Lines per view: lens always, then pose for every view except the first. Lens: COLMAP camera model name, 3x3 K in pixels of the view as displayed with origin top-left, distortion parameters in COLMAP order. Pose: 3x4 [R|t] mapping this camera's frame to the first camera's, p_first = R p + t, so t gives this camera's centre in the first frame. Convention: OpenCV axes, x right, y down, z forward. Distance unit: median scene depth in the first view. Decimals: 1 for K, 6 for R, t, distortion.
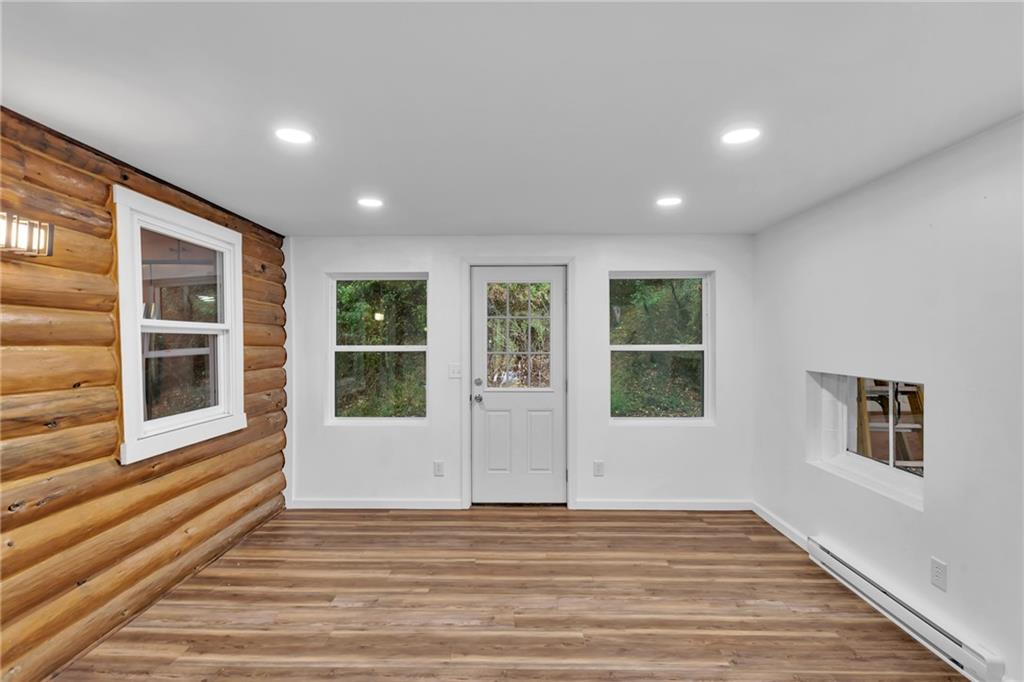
lens RADIAL K [[501.3, 0, 506.1], [0, 501.3, 341.4], [0, 0, 1]] dist [0.003521, 0.001061]
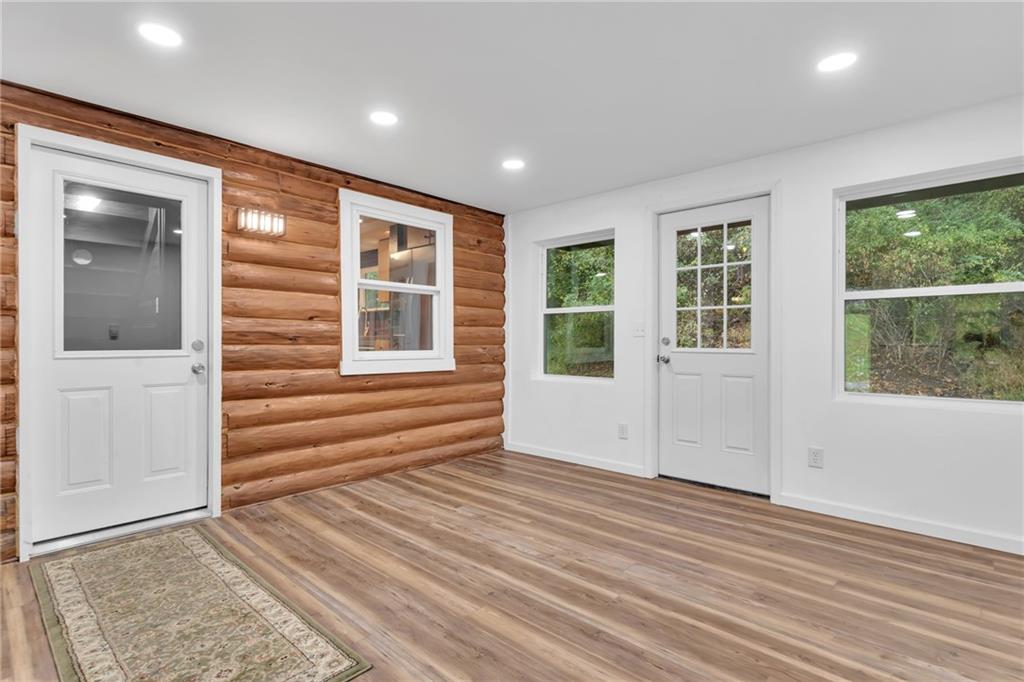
lens RADIAL K [[501.3, 0, 478.5], [0, 501.3, 335.6], [0, 0, 1]] dist [0.003521, 0.001061]
pose [[0.734185, 0.003031, -0.678942, 0.442290], [-0.005172, 0.999986, -0.001128, 0.103919], [0.678929, 0.004340, 0.734191, 0.152459]]
